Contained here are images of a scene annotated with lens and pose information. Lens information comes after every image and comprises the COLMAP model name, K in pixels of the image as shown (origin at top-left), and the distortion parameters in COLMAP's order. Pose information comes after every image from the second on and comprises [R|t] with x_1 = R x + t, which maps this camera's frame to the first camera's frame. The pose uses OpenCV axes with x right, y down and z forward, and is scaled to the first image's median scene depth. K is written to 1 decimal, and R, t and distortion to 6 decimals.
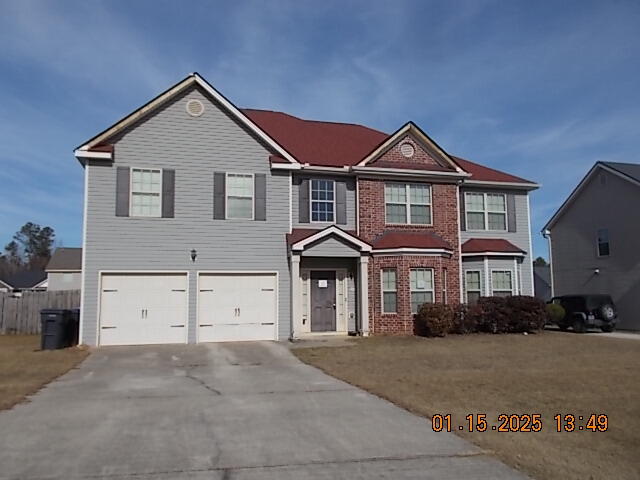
lens RADIAL K [[521.0, 0, 319.1], [0, 521.0, 239.7], [0, 0, 1]] dist [0.015478, -0.001004]
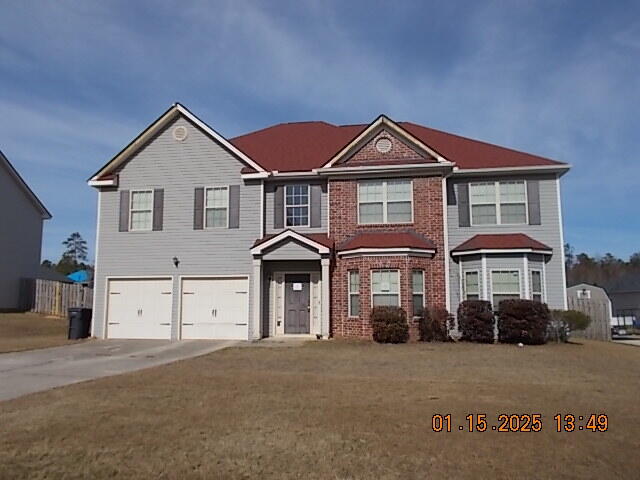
lens RADIAL K [[521.0, 0, 319.7], [0, 521.0, 239.6], [0, 0, 1]] dist [0.015478, -0.001004]
pose [[0.895606, -0.047395, -0.442317, 0.511483], [0.039144, 0.998848, -0.027768, 0.022926], [0.443123, 0.007555, 0.896429, 0.108628]]
